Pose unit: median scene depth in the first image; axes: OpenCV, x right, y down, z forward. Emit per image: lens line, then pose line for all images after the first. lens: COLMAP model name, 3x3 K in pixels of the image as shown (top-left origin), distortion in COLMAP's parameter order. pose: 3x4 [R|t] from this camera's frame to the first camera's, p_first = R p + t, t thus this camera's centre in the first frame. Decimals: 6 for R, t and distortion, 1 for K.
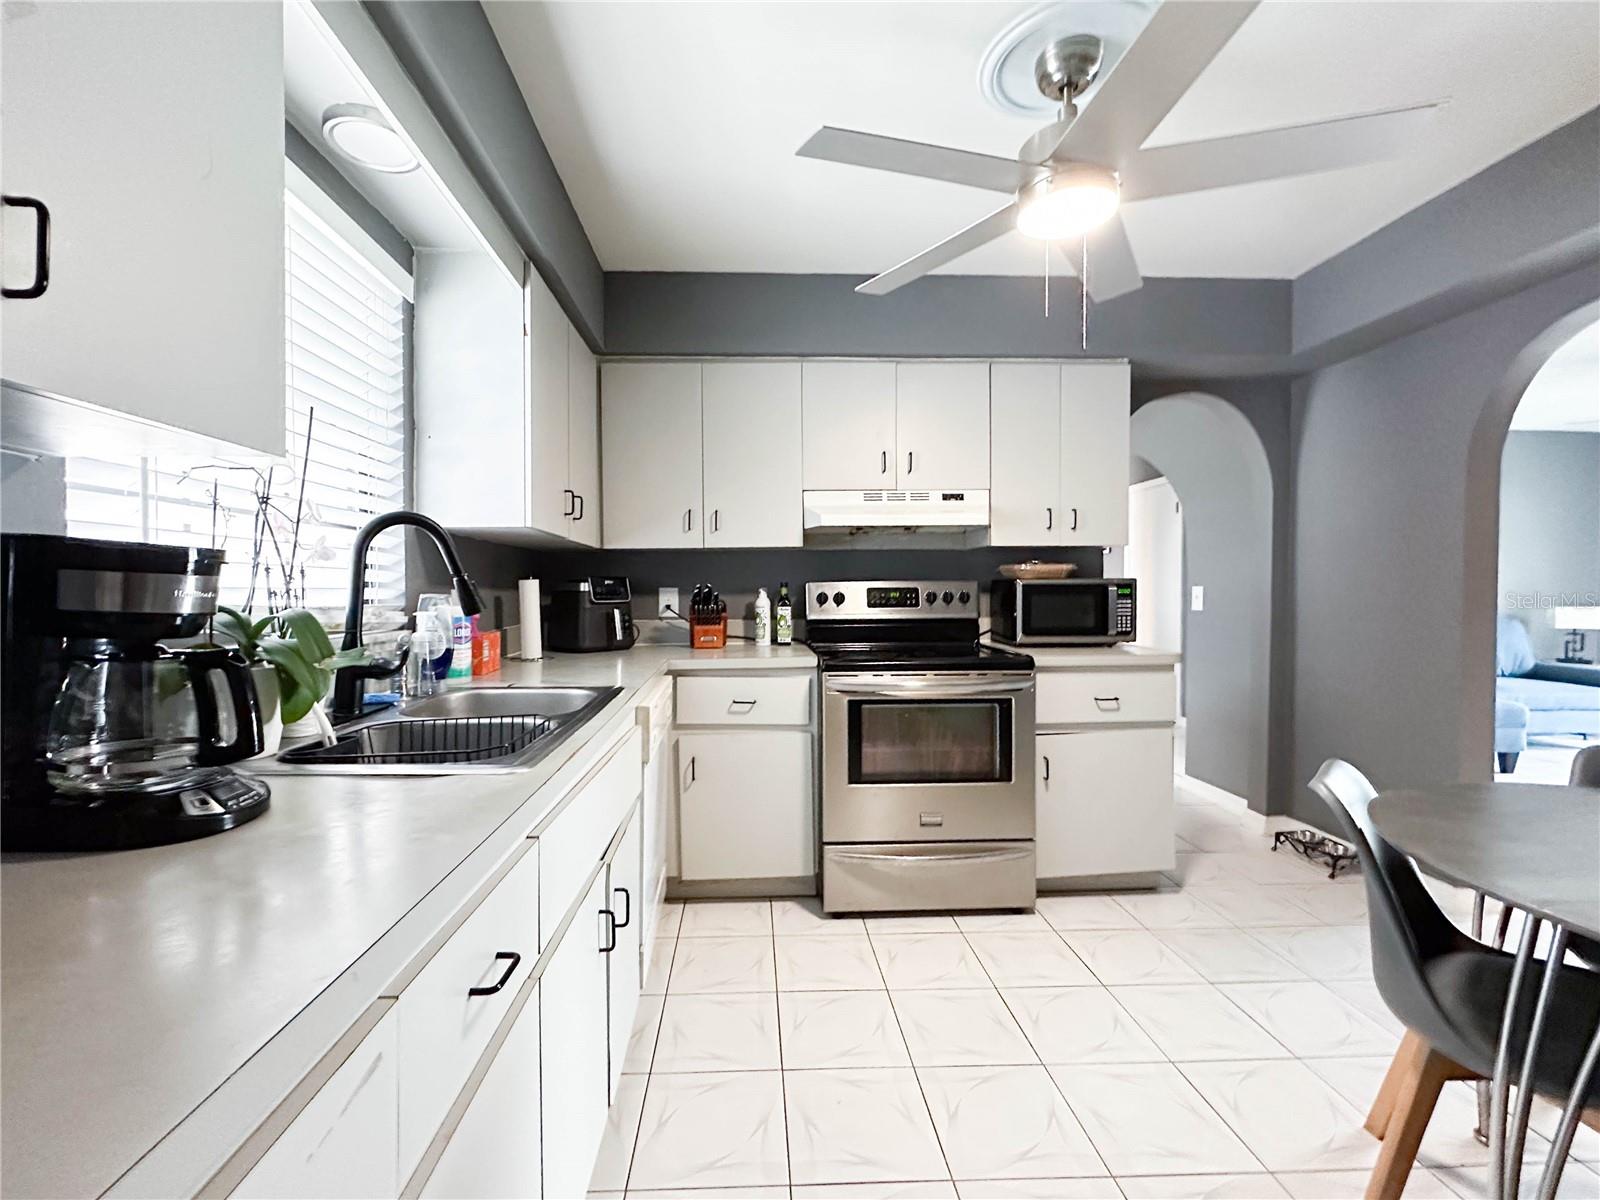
lens RADIAL K [[644.8, 0, 792.1], [0, 644.8, 590.3], [0, 0, 1]] dist [-0.001391, 0.000088]
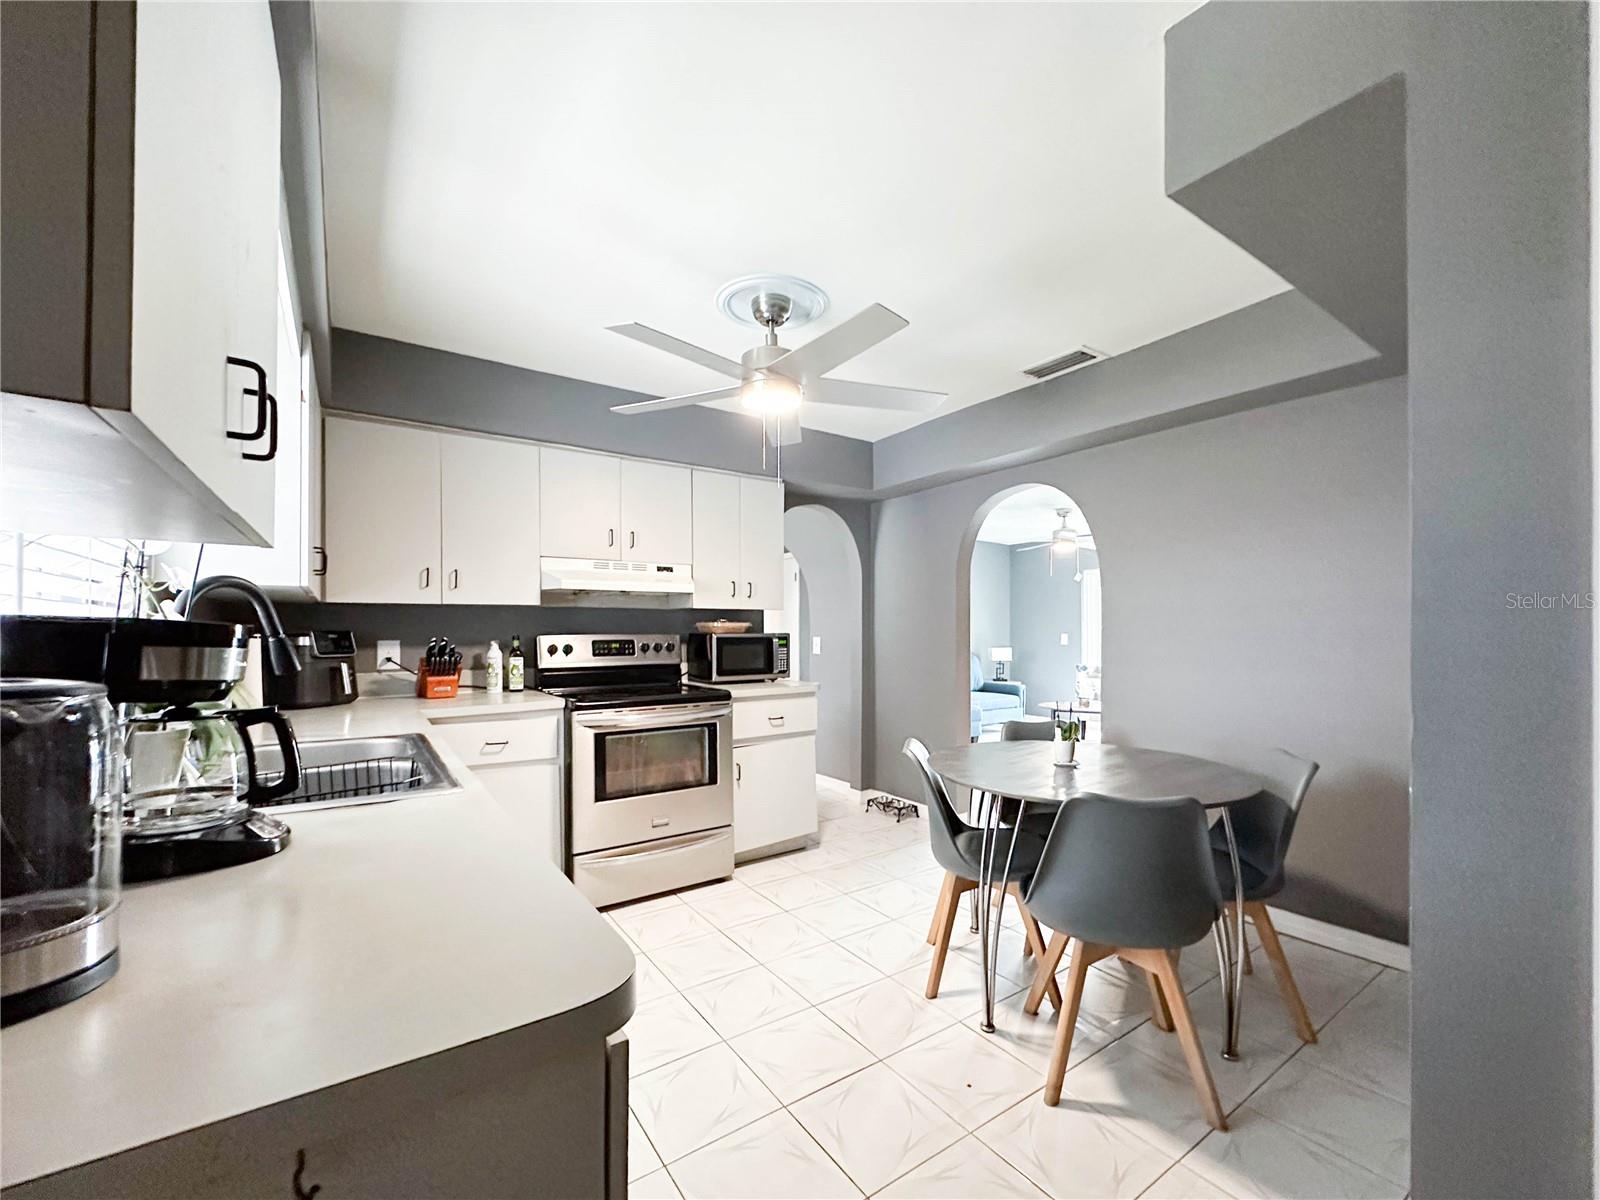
lens RADIAL K [[632.9, 0, 741.6], [0, 632.9, 609.1], [0, 0, 1]] dist [0.000083, 0.000040]
pose [[0.878769, 0.016224, 0.476972, -0.225171], [0.002620, 0.999243, -0.038818, -0.016680], [-0.477240, 0.035362, 0.878061, -0.181345]]
